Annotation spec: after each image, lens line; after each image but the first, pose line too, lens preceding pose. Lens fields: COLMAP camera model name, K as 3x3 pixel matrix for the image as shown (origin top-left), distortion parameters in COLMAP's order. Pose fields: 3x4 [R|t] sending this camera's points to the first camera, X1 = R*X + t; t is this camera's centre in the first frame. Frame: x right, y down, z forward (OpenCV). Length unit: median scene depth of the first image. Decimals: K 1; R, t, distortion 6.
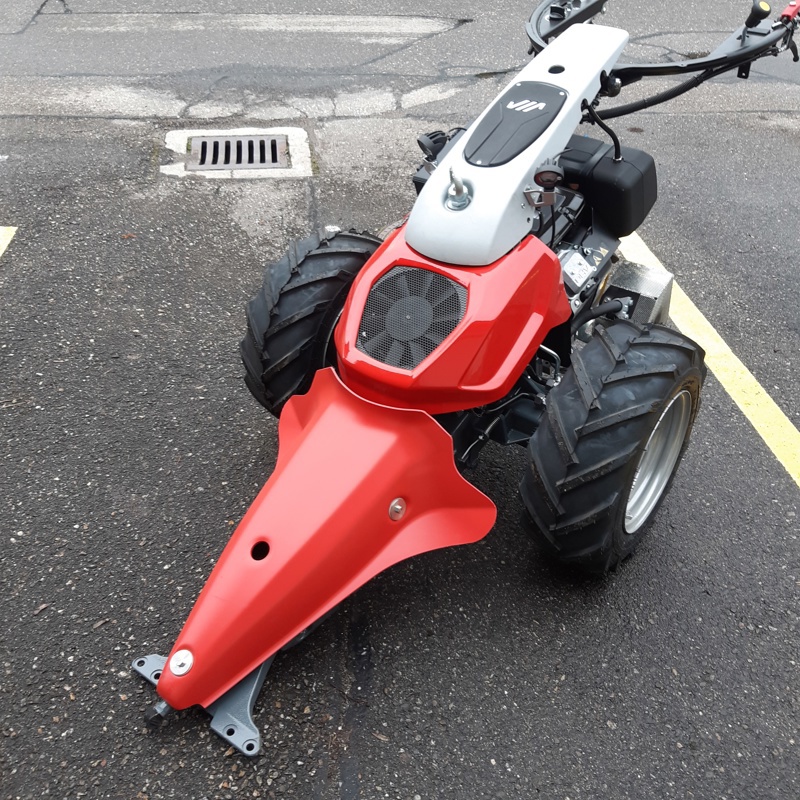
lens RADIAL K [[827.2, 0, 404.3], [0, 827.2, 373.6], [0, 0, 1]] dist [0.069198, -0.151109]
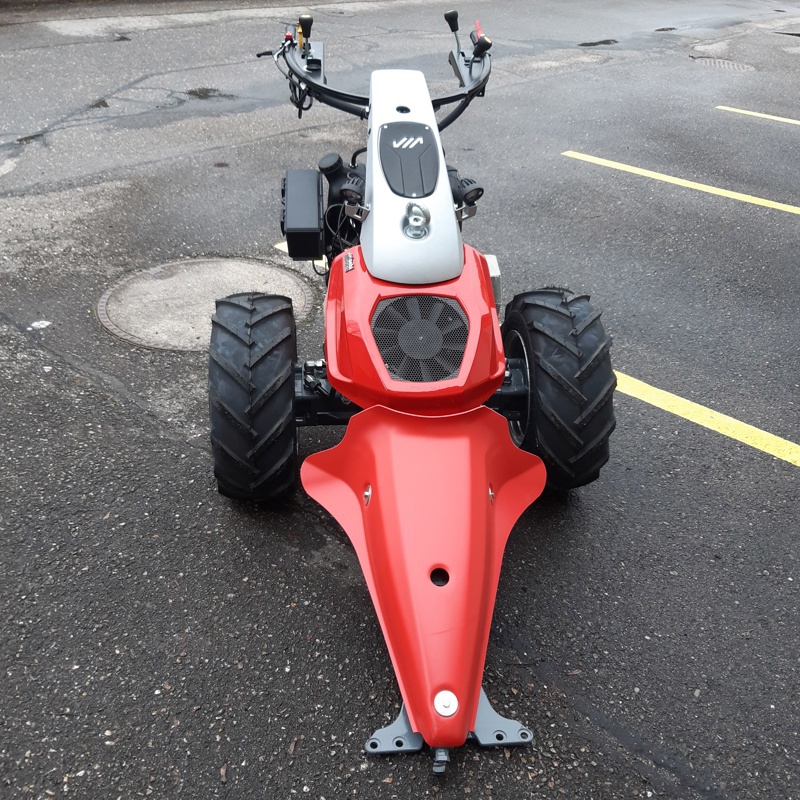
lens RADIAL K [[827.2, 0, 404.3], [0, 827.2, 373.6], [0, 0, 1]] dist [0.069198, -0.151109]
pose [[0.744313, -0.326795, 0.582411, -0.675085], [0.348890, 0.933900, 0.078141, -0.118301], [-0.569450, 0.145036, 0.809130, 0.114530]]
